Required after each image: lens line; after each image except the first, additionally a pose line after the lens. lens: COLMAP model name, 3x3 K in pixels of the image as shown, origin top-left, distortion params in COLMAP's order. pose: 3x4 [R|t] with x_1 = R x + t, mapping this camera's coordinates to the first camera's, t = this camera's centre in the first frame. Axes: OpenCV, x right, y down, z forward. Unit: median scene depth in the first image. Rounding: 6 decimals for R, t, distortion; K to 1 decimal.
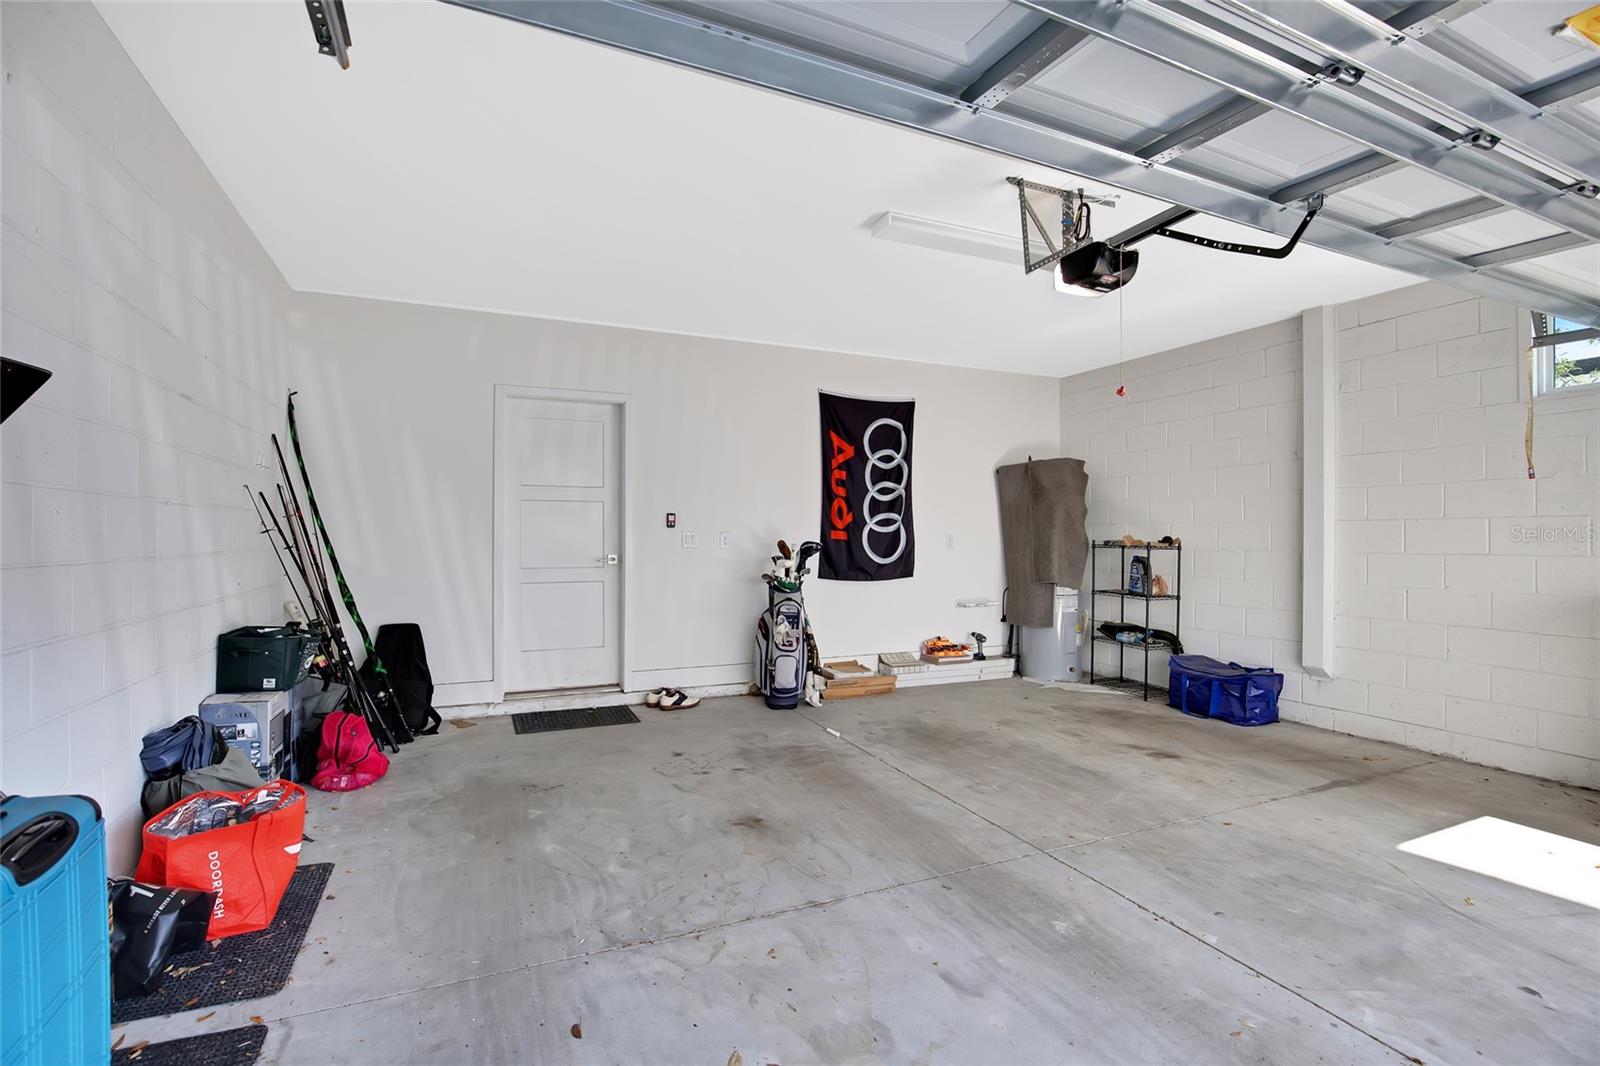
lens RADIAL K [[730.3, 0, 795.6], [0, 730.3, 533.0], [0, 0, 1]] dist [-0.032763, 0.005400]
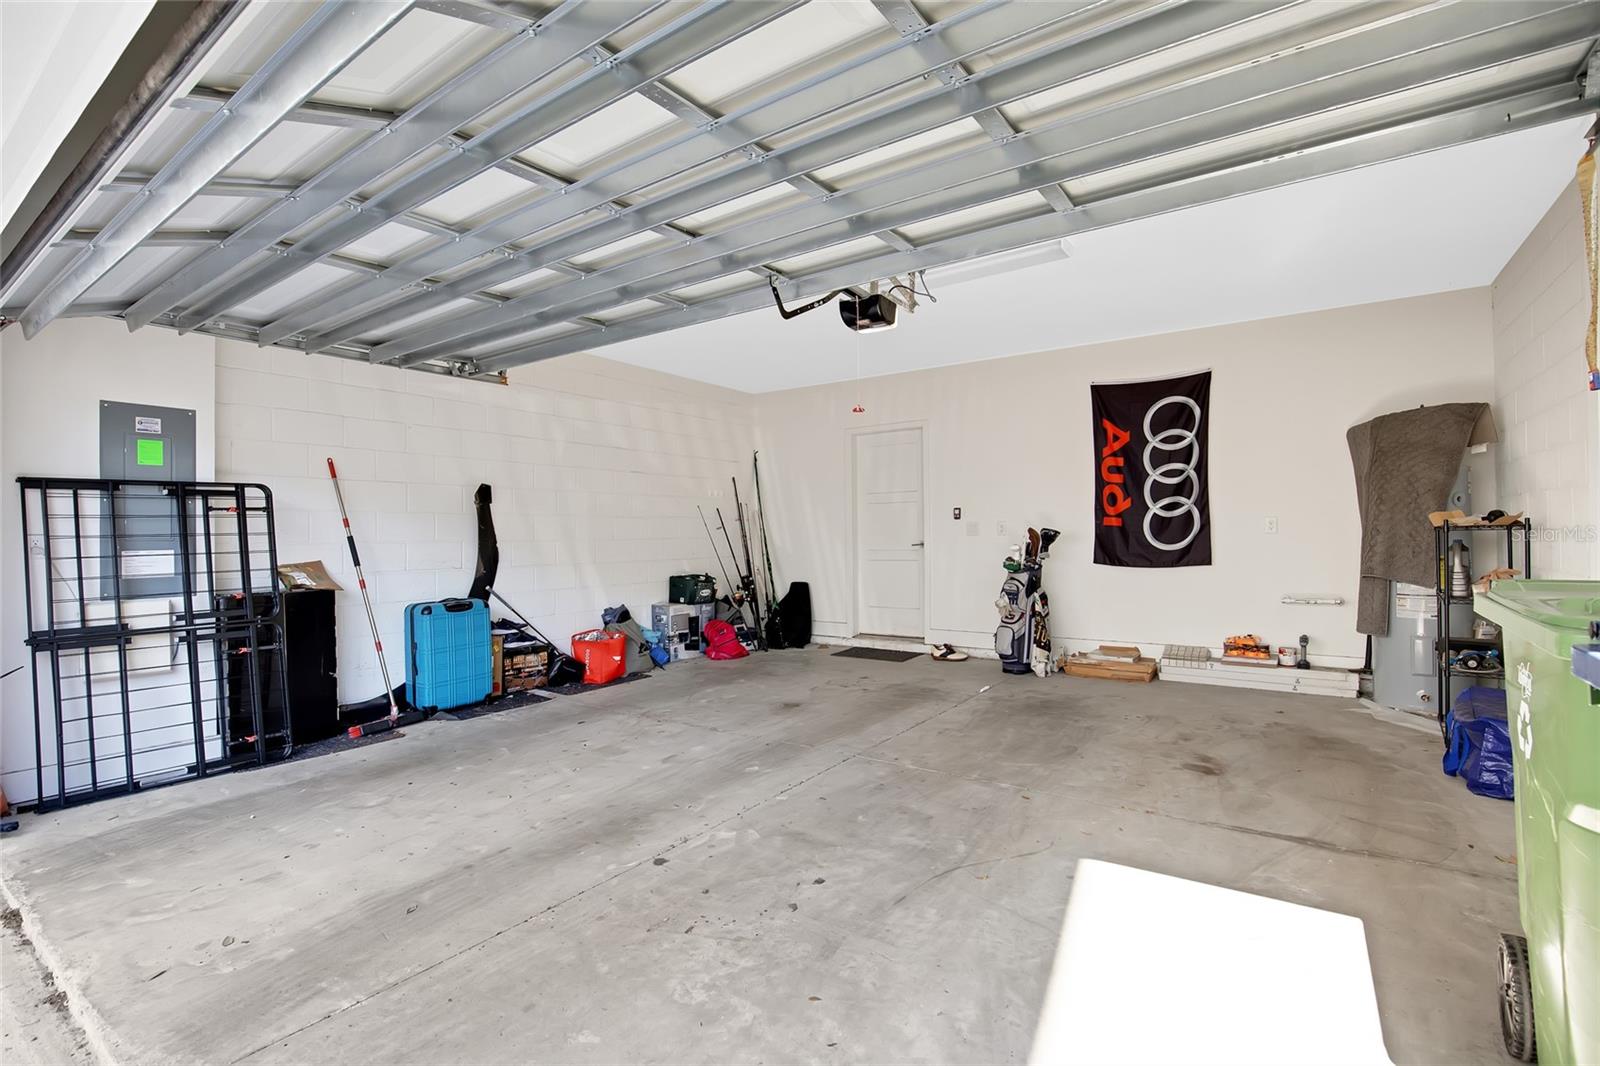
lens RADIAL K [[730.3, 0, 804.2], [0, 730.3, 532.9], [0, 0, 1]] dist [-0.032763, 0.005400]
pose [[0.516401, -0.013170, -0.856246, 0.873353], [0.020576, 0.999784, -0.002969, 0.016428], [0.856100, -0.016085, 0.516560, 0.133820]]
